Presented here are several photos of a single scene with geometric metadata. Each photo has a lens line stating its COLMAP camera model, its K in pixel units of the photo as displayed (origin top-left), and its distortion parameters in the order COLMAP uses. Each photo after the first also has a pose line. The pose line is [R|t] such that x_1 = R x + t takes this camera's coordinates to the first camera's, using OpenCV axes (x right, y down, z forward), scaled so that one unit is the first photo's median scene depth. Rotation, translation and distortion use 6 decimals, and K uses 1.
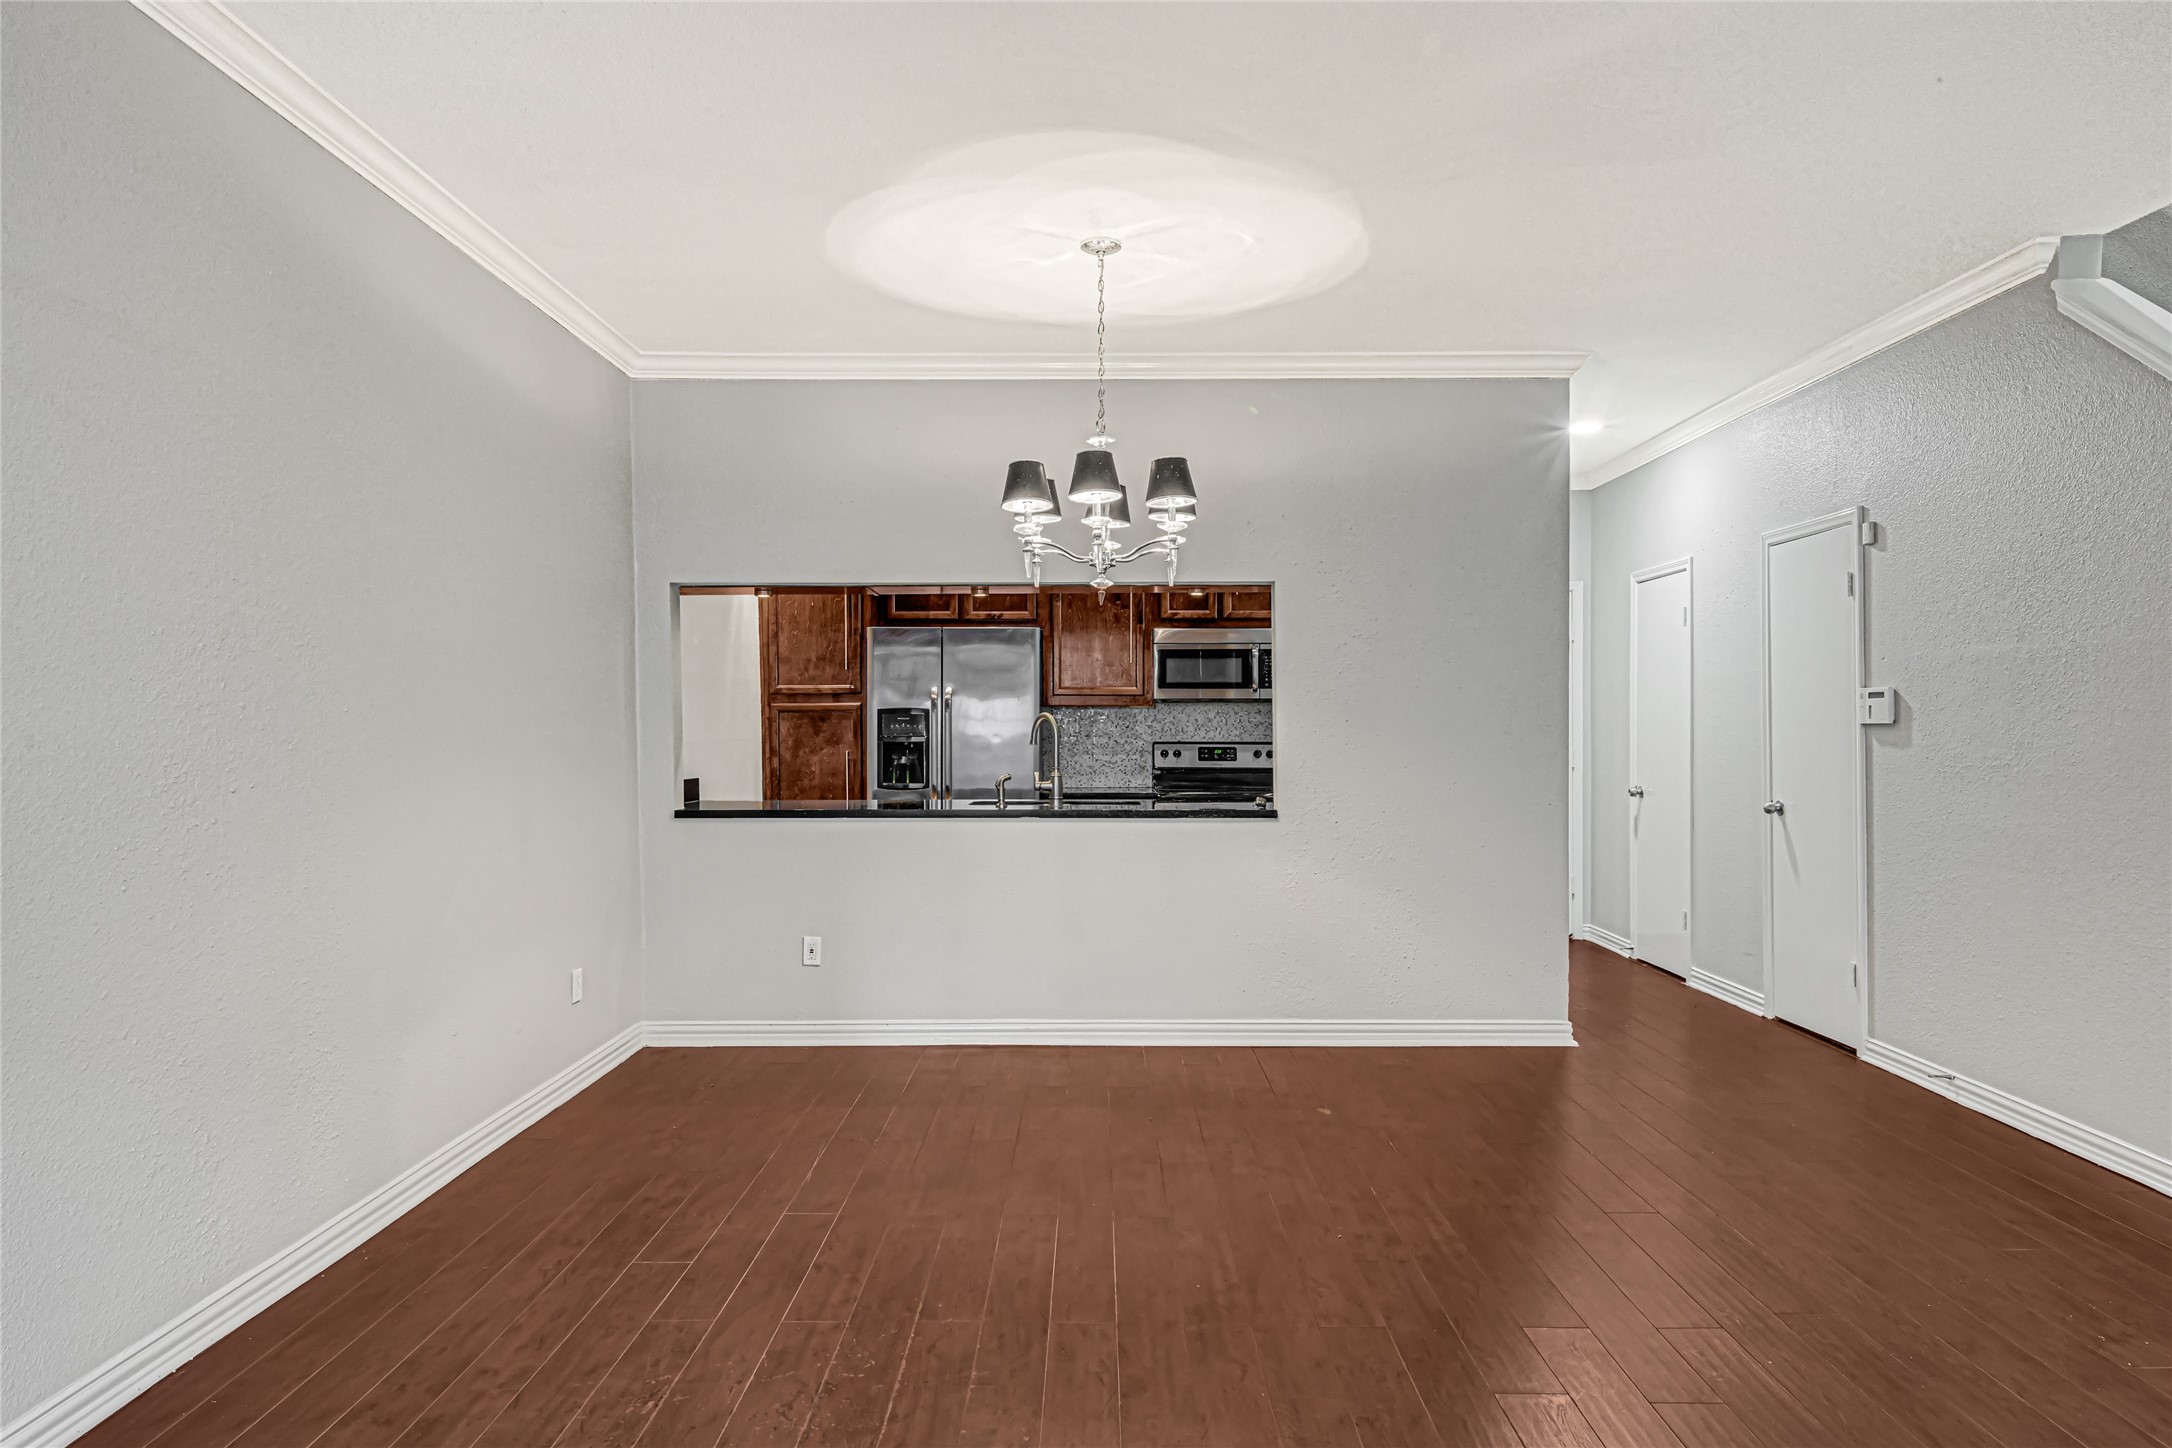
lens RADIAL K [[1316.6, 0, 1091.3], [0, 1316.6, 762.0], [0, 0, 1]] dist [0.000005, 0.002514]
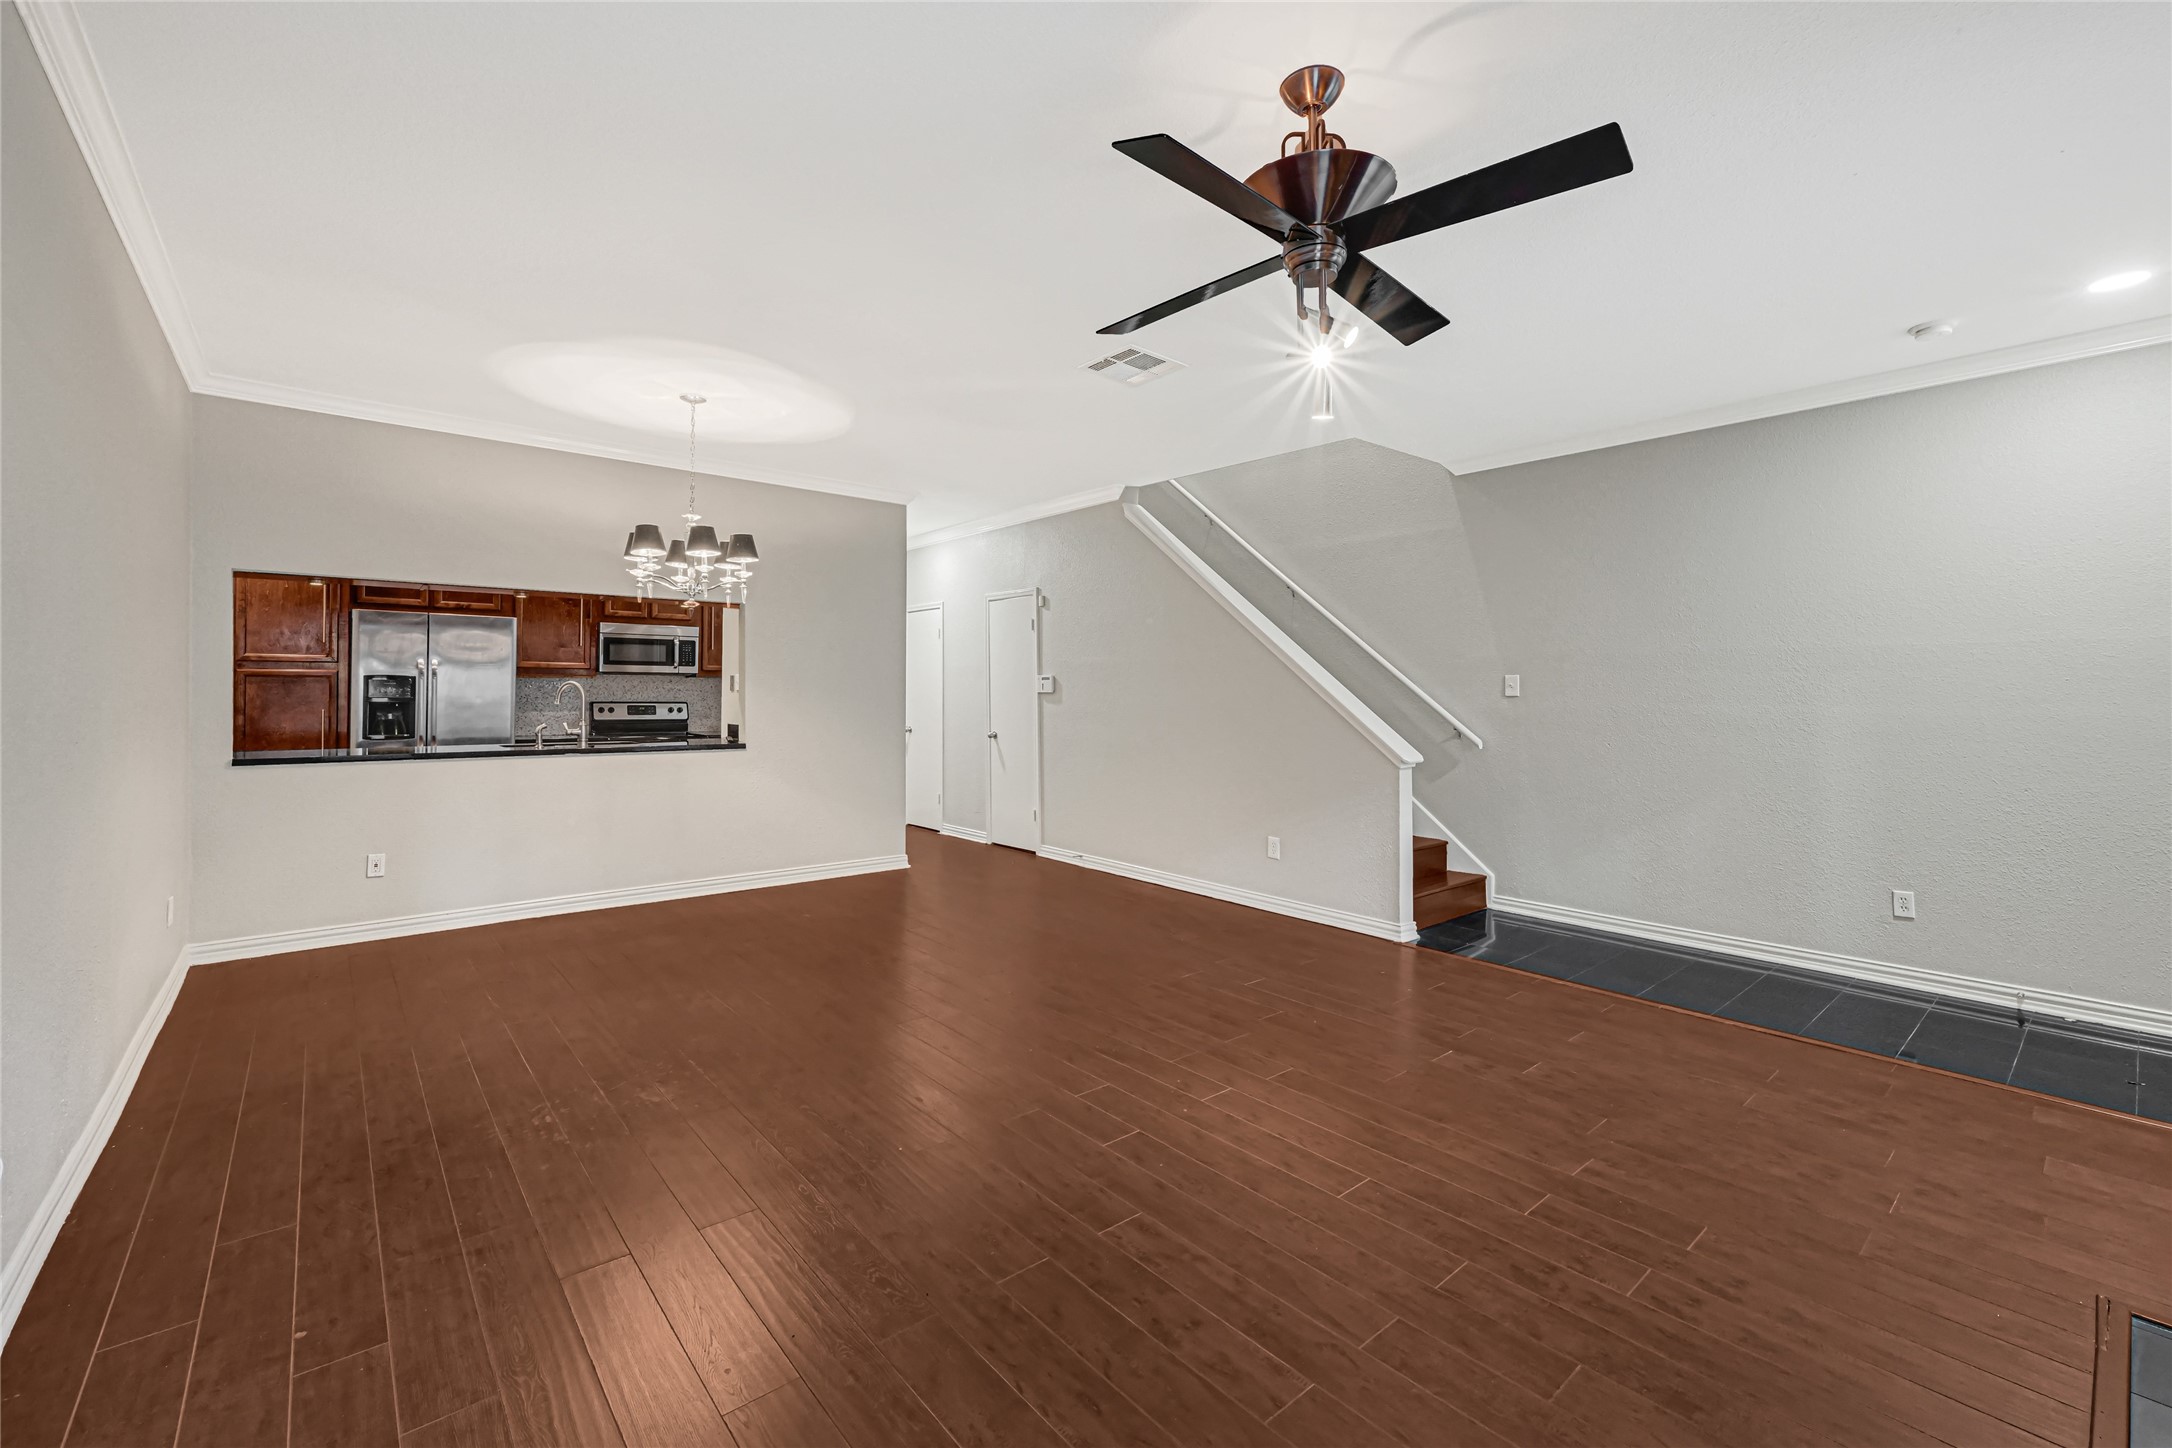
lens RADIAL K [[906.8, 0, 1087.9], [0, 906.8, 691.2], [0, 0, 1]] dist [-0.000567, 0.000066]
pose [[0.761991, 0.006566, 0.647554, -0.195601], [0.011031, 0.999672, -0.023117, 0.001920], [-0.647493, 0.024758, 0.761669, -0.094740]]
